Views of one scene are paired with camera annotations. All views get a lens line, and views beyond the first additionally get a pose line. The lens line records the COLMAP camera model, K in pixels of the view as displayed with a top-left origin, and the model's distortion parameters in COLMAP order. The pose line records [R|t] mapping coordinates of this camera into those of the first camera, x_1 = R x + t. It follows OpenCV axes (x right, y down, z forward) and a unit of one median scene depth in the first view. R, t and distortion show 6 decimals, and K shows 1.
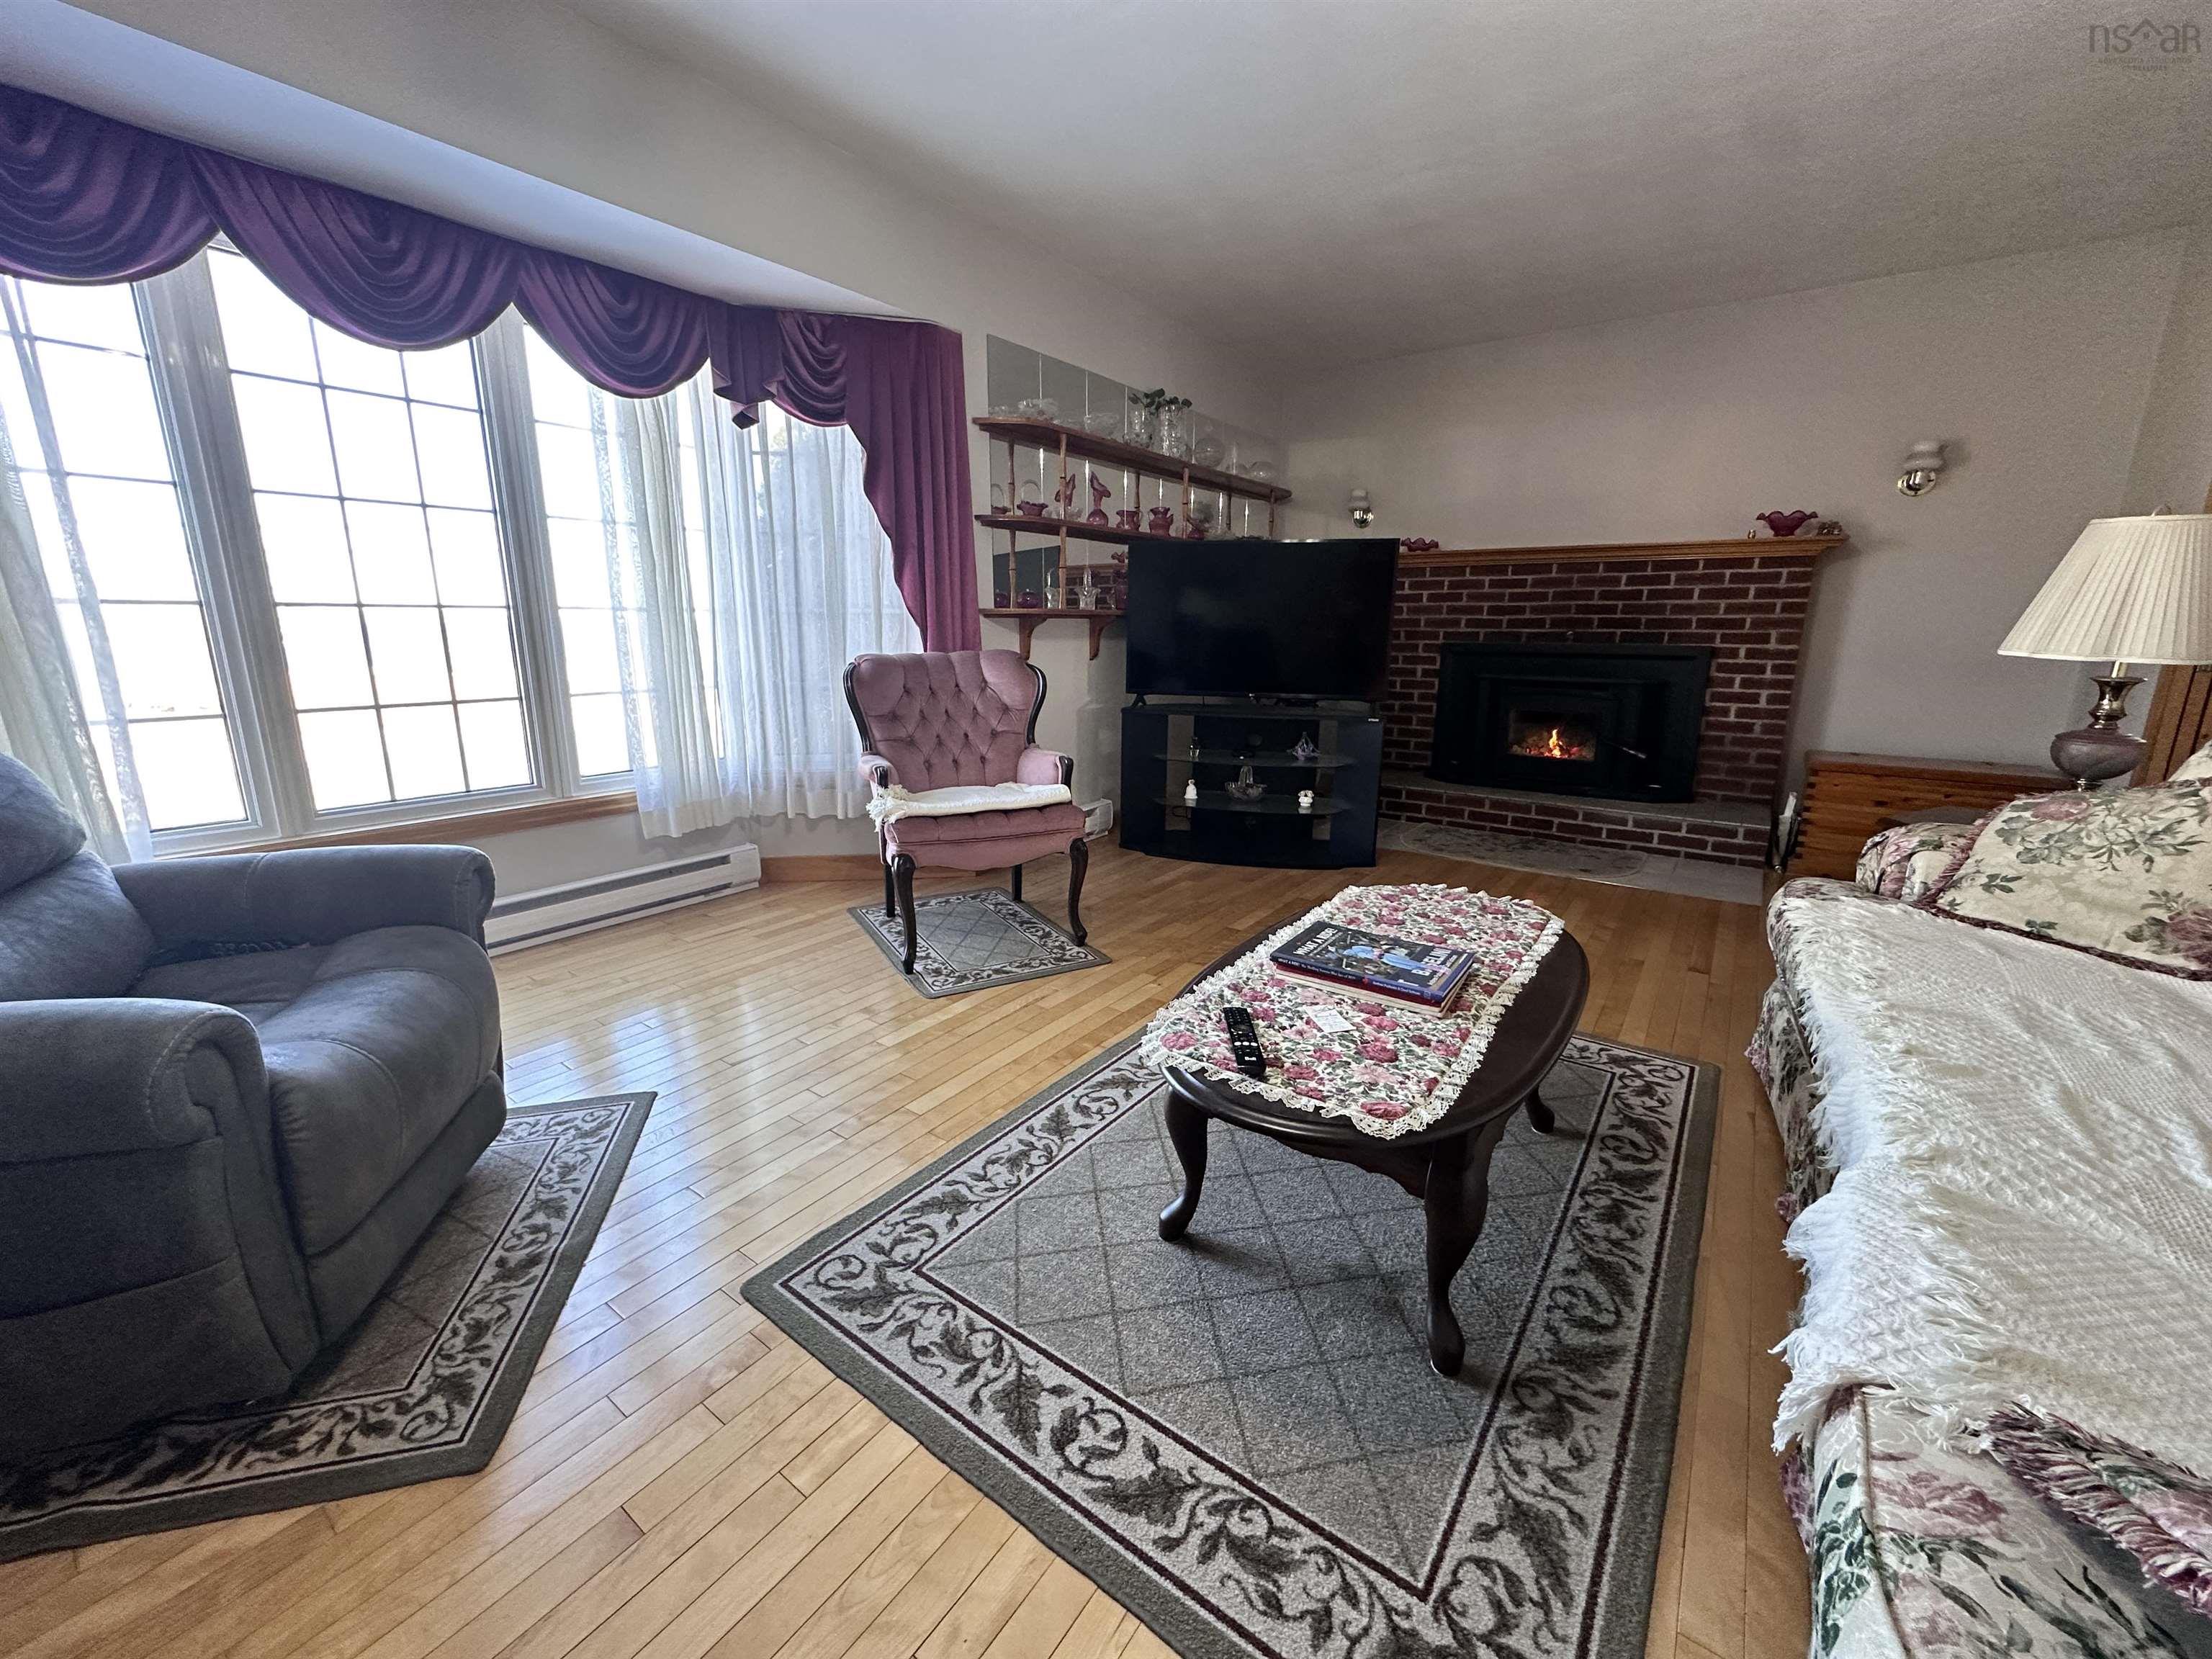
lens RADIAL K [[889.0, 0, 1106.0], [0, 889.0, 829.5], [0, 0, 1]] dist [-0.002068, -0.000198]
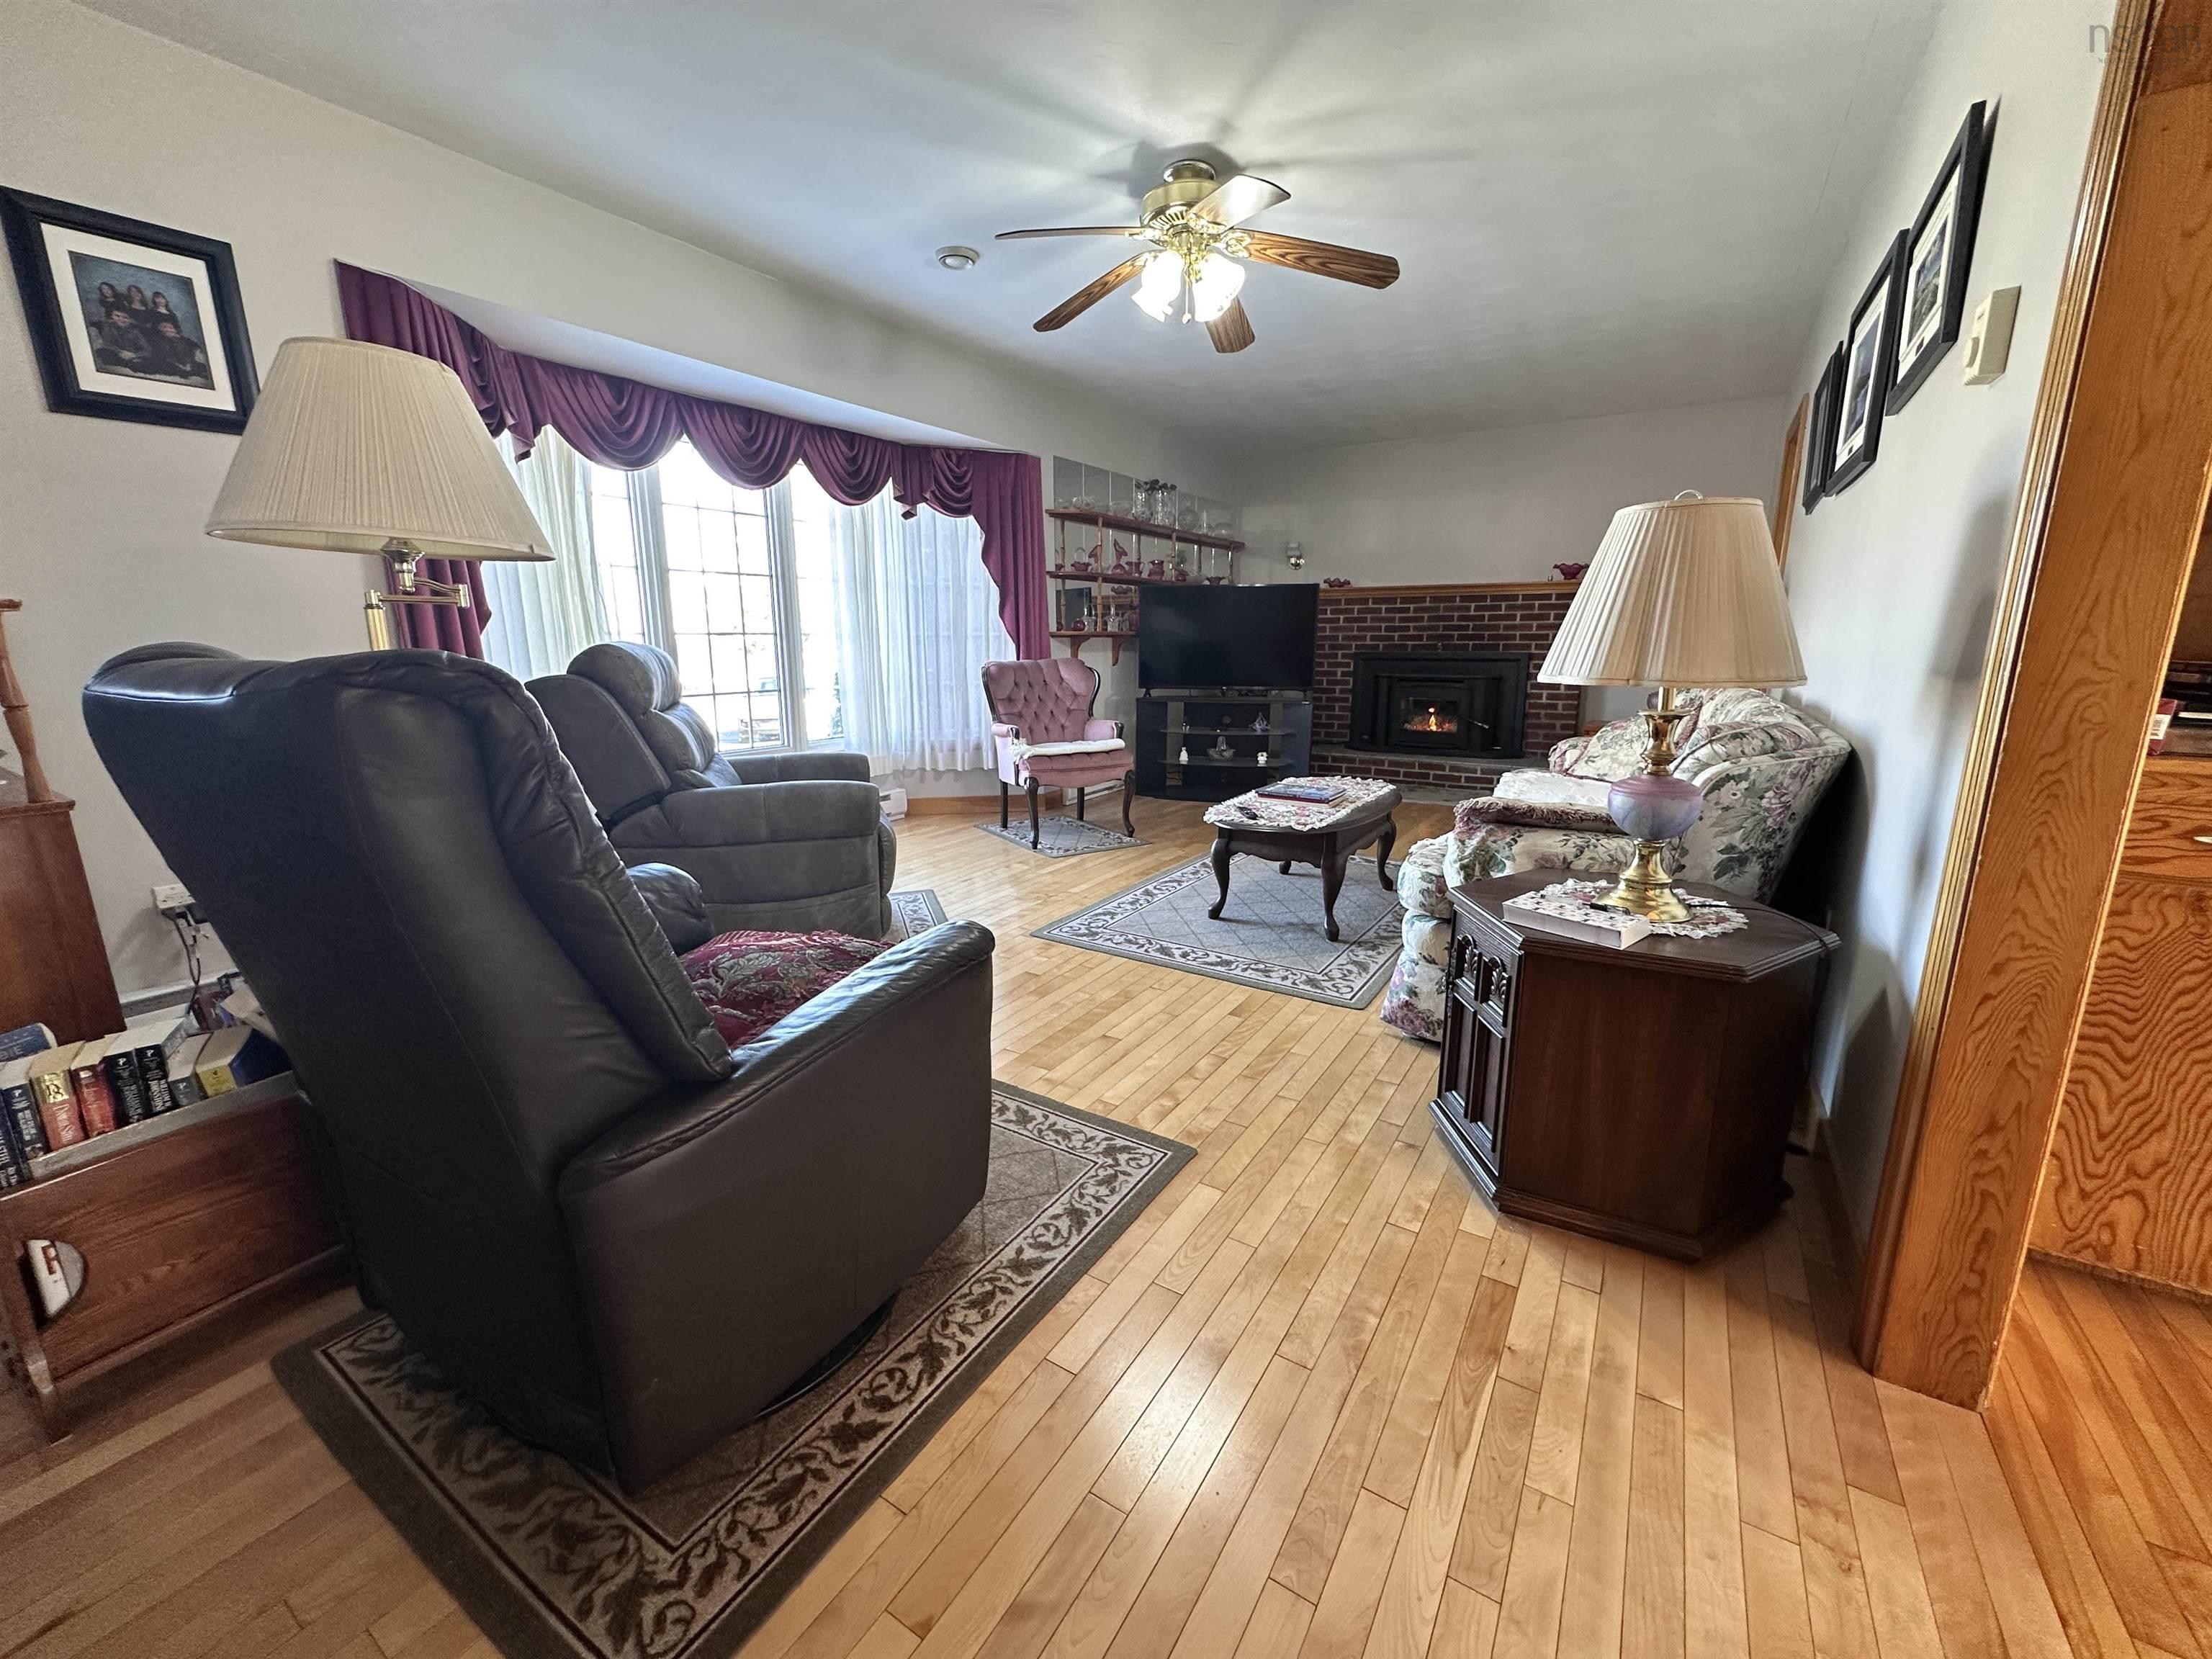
lens RADIAL K [[889.0, 0, 1106.0], [0, 889.0, 829.5], [0, 0, 1]] dist [-0.002068, -0.000198]
pose [[0.998183, -0.020388, 0.056703, -0.140465], [0.021332, 0.999643, -0.016092, 0.119912], [-0.056355, 0.017272, 0.998261, -0.532863]]
